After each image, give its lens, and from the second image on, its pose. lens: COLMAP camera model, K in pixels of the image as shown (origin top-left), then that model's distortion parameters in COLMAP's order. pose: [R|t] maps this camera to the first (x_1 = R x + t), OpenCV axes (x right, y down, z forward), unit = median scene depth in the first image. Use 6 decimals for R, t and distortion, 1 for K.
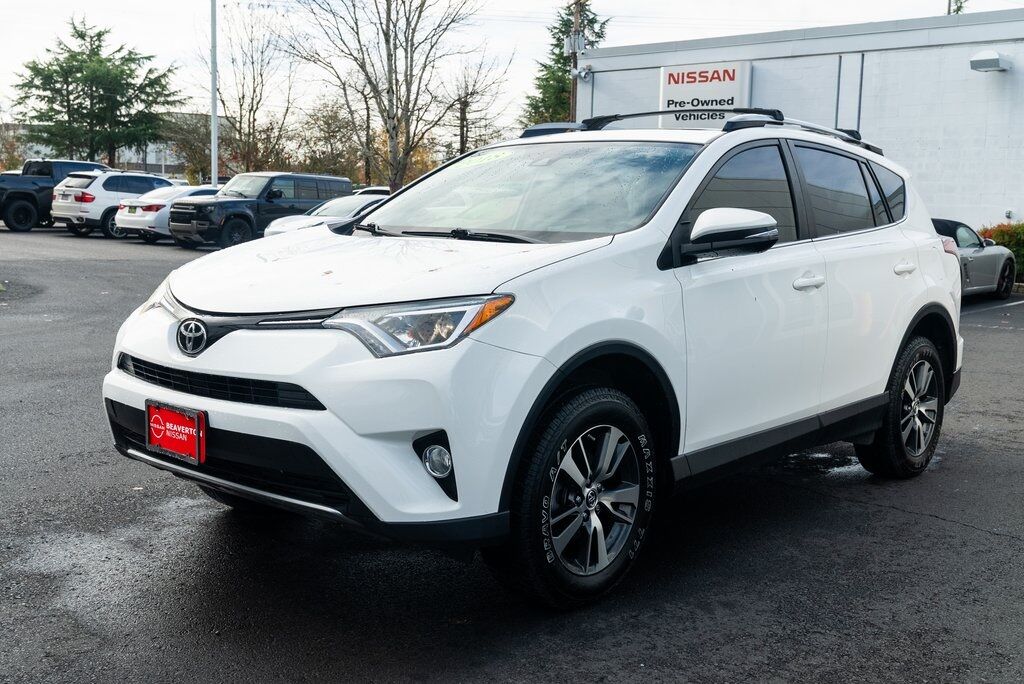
lens RADIAL K [[1118.9, 0, 512.0], [0, 1118.9, 342.0], [0, 0, 1]] dist [0.004960, 0.030659]
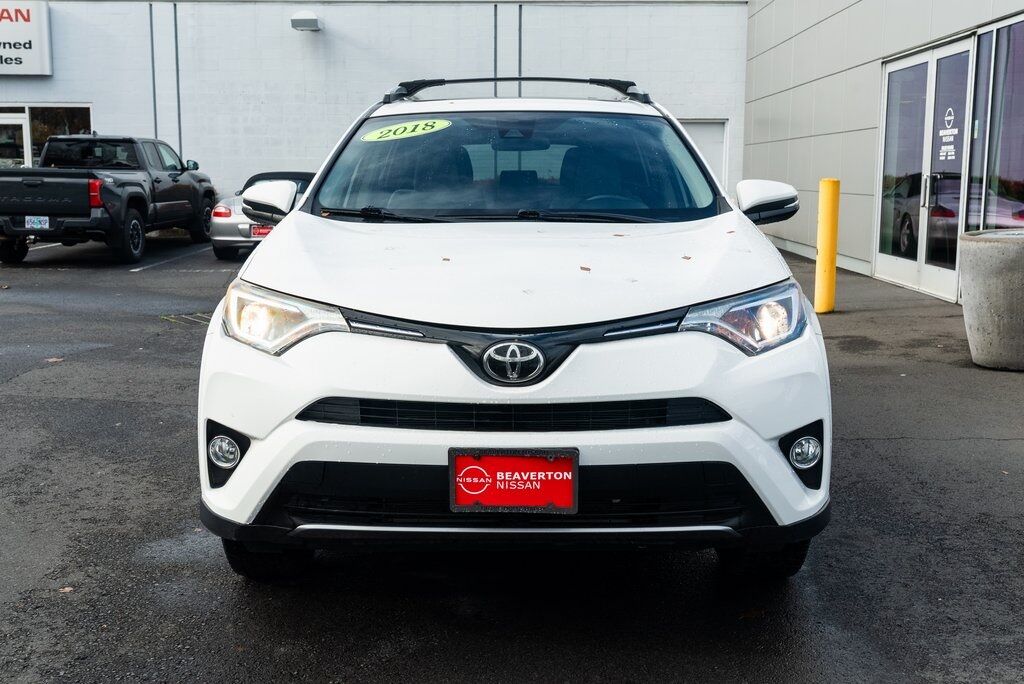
lens RADIAL K [[1118.9, 0, 512.0], [0, 1118.9, 342.0], [0, 0, 1]] dist [0.004960, 0.030659]
pose [[0.760529, -0.120941, 0.637941, -0.786389], [0.092316, 0.992660, 0.078133, -0.080791], [-0.642708, -0.000530, 0.766111, 0.374211]]
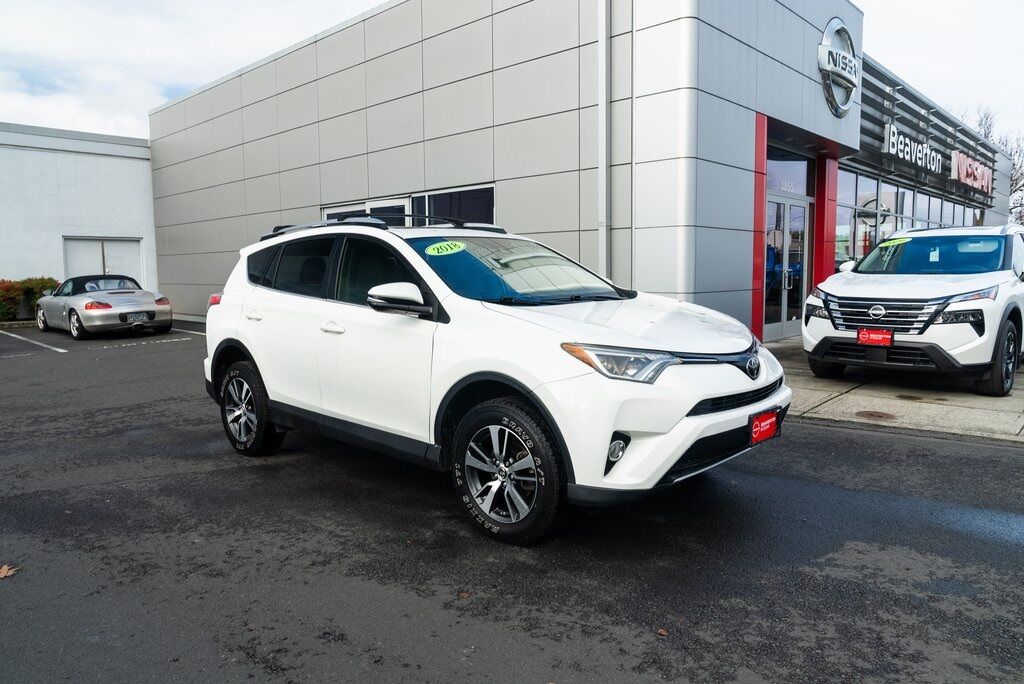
lens RADIAL K [[696.5, 0, 512.0], [0, 696.5, 342.0], [0, 0, 1]] dist [-0.037128, 0.023928]
pose [[0.022969, -0.127524, 0.991569, -1.242036], [0.125003, 0.984414, 0.123708, -0.202863], [-0.991890, 0.121108, 0.038552, 1.289436]]
